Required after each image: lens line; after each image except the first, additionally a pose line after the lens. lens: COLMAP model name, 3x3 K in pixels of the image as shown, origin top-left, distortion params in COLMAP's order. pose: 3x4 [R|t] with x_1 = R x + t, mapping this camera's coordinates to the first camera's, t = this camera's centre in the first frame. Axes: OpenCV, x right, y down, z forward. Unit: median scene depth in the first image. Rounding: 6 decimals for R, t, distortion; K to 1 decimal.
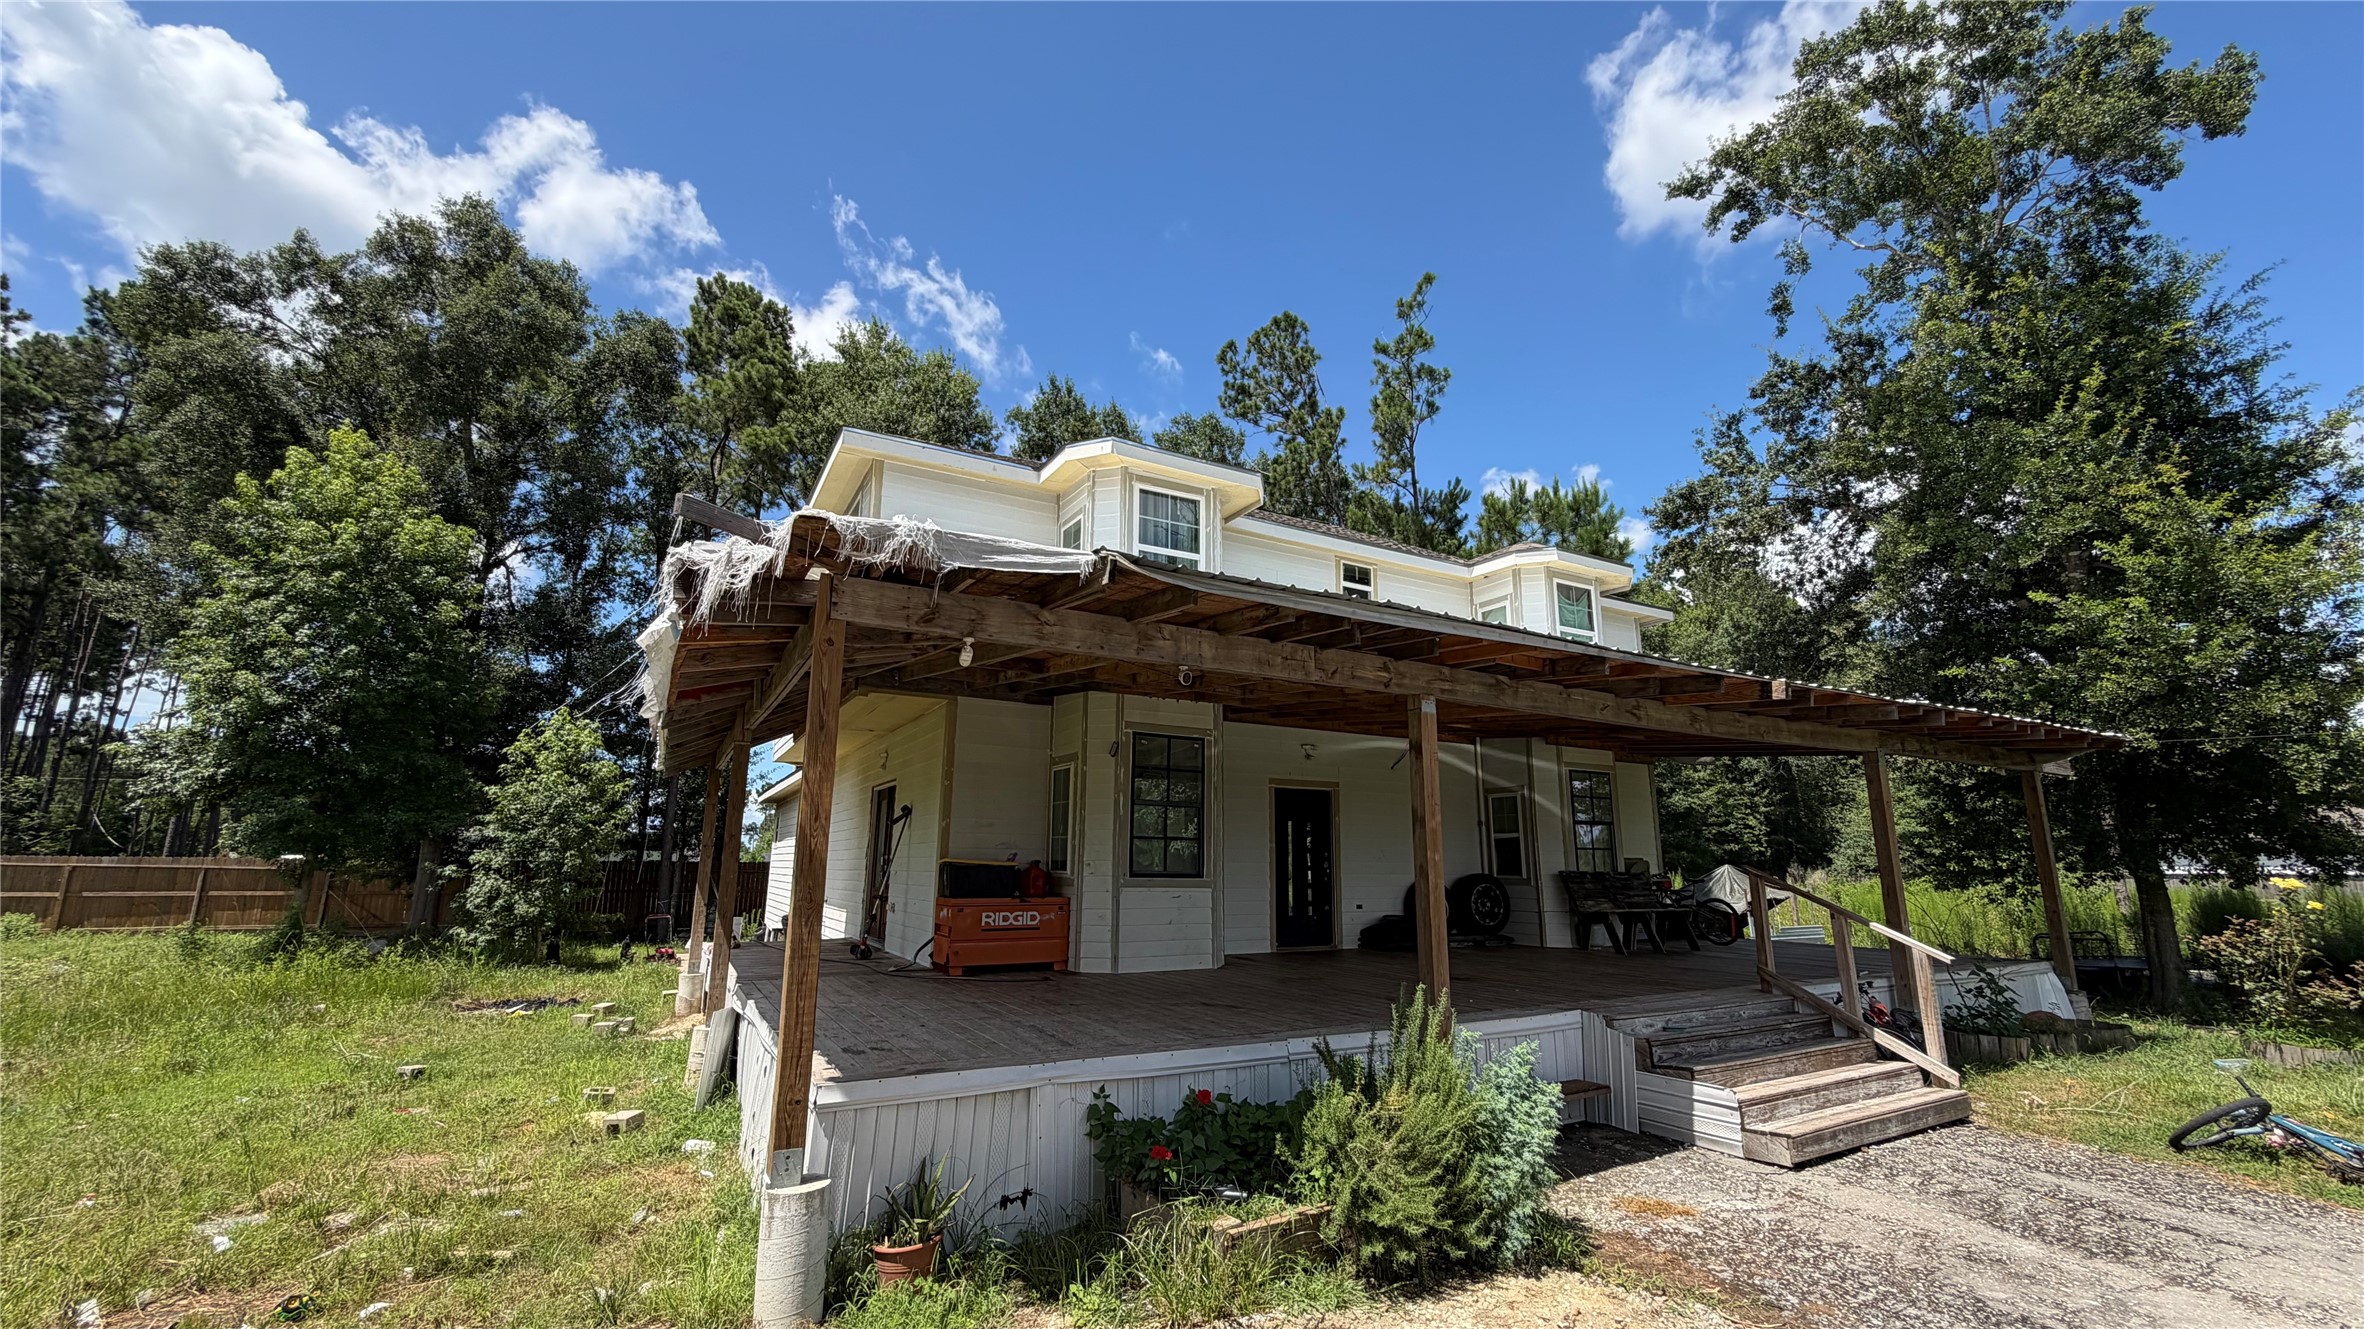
lens RADIAL K [[939.0, 0, 1174.1], [0, 939.0, 667.6], [0, 0, 1]] dist [-0.000607, -0.000140]
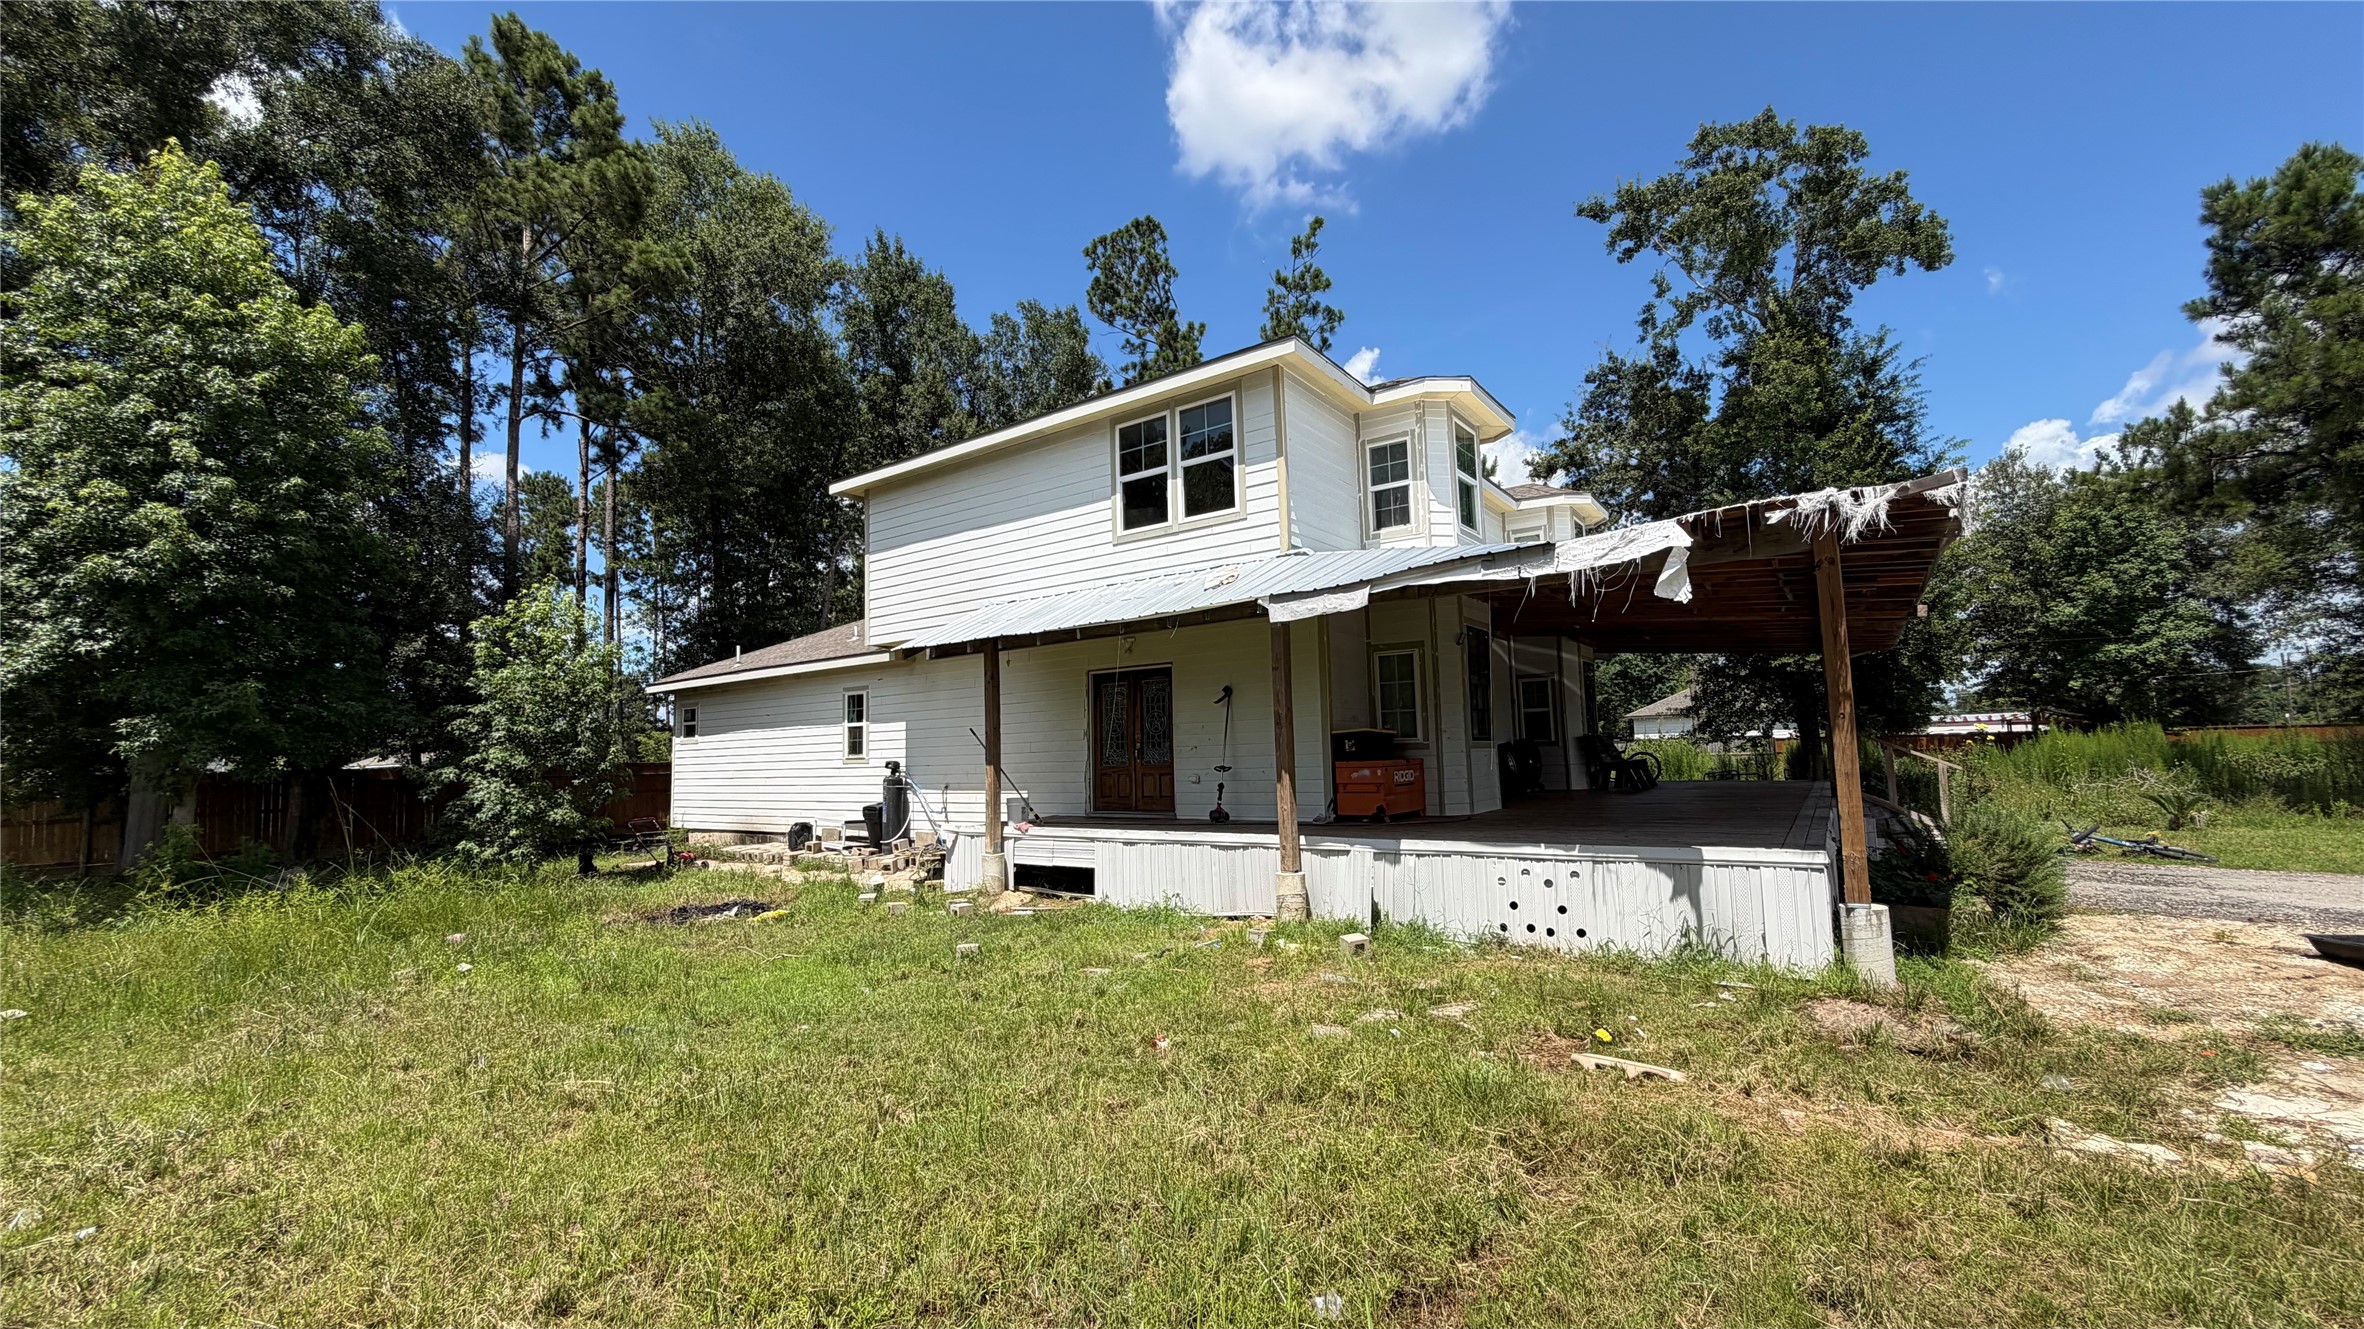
lens RADIAL K [[939.0, 0, 1174.1], [0, 939.0, 667.6], [0, 0, 1]] dist [-0.000607, -0.000140]
pose [[0.904054, 0.007530, 0.427352, -0.657922], [-0.054768, 0.993644, 0.098351, 0.016405], [-0.423895, -0.112320, 0.898720, 0.031185]]
